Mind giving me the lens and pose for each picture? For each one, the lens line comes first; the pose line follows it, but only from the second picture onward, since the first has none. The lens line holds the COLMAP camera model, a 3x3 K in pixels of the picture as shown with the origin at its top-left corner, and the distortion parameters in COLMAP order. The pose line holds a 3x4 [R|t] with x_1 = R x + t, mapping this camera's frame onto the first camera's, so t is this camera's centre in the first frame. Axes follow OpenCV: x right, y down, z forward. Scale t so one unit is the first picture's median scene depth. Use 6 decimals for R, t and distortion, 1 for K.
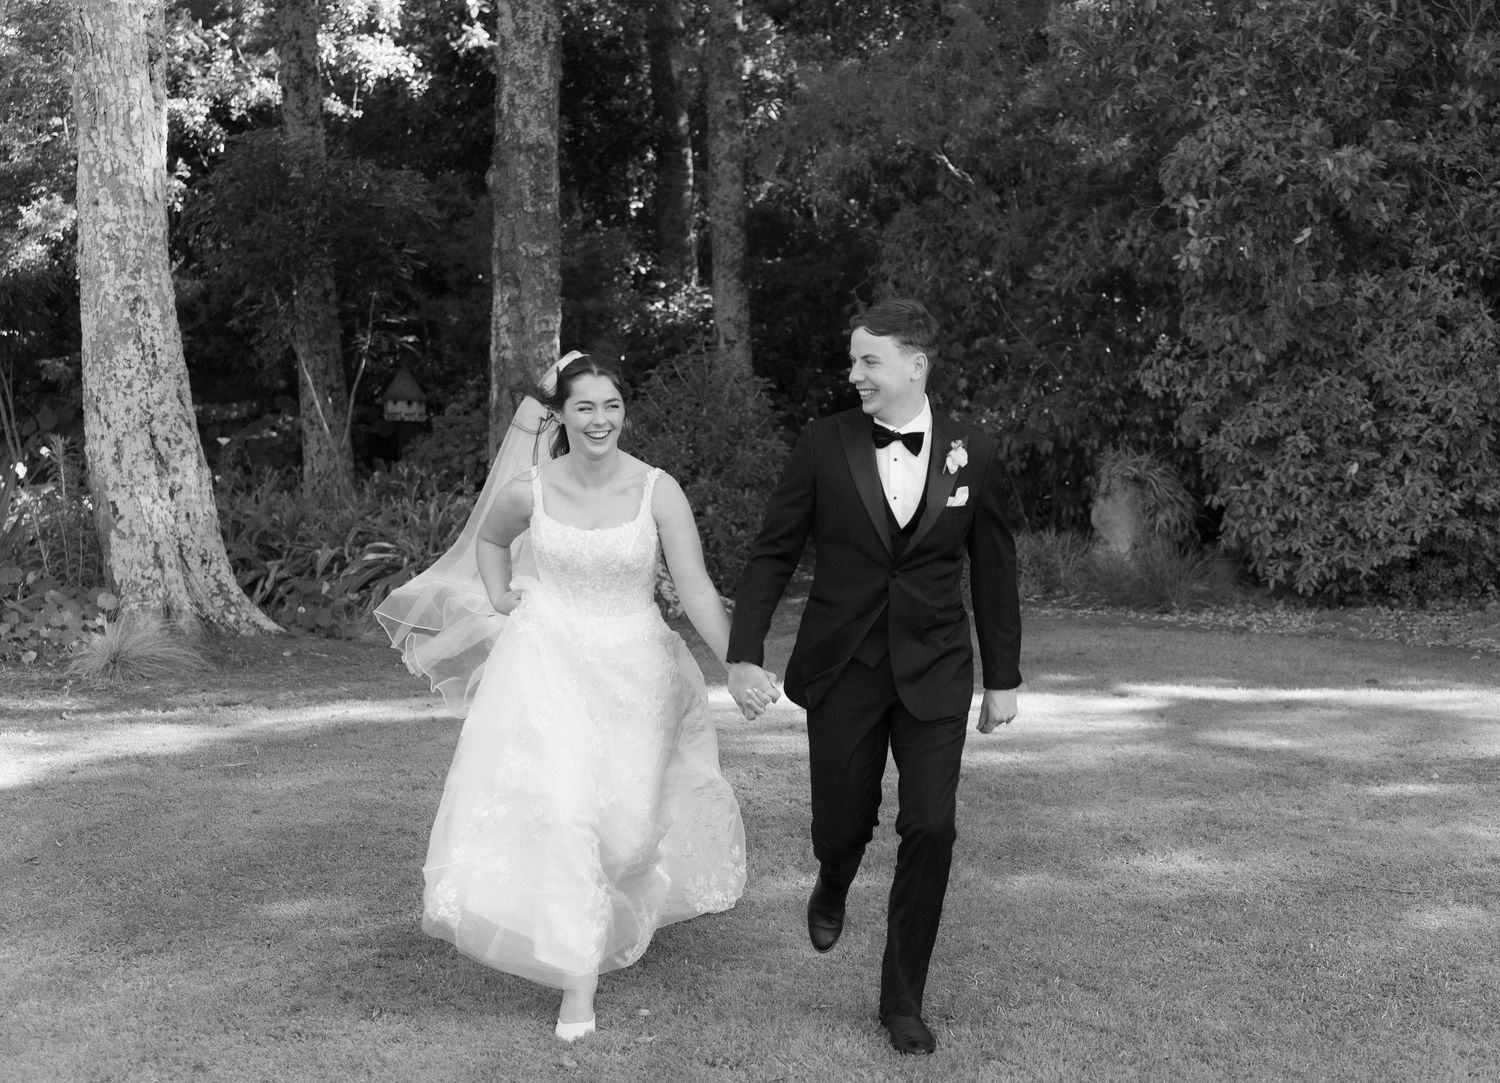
lens RADIAL K [[2074.7, 0, 810.9], [0, 2074.7, 572.0], [0, 0, 1]] dist [0.022077, 0.000000]
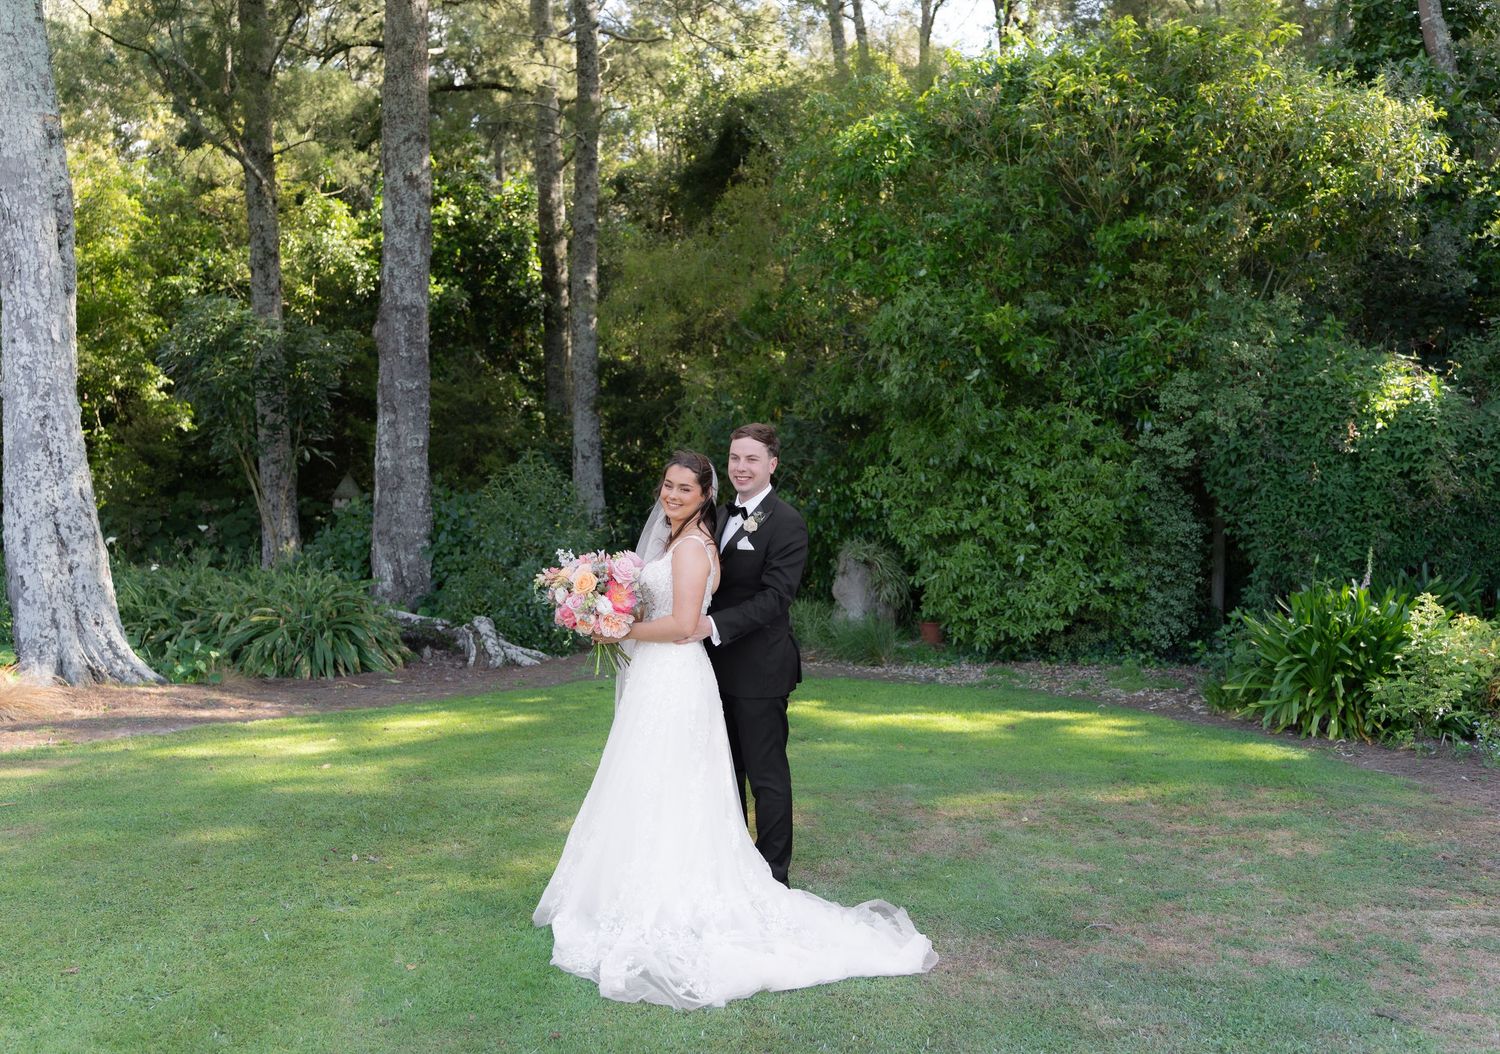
lens RADIAL K [[1438.4, 0, 726.7], [0, 1438.4, 549.9], [0, 0, 1]] dist [0.013698, 0.000000]
pose [[0.999958, 0.006620, 0.006377, 0.072168], [-0.006297, 0.998760, -0.049384, -0.007571], [-0.006696, 0.049342, 0.998760, 0.102921]]
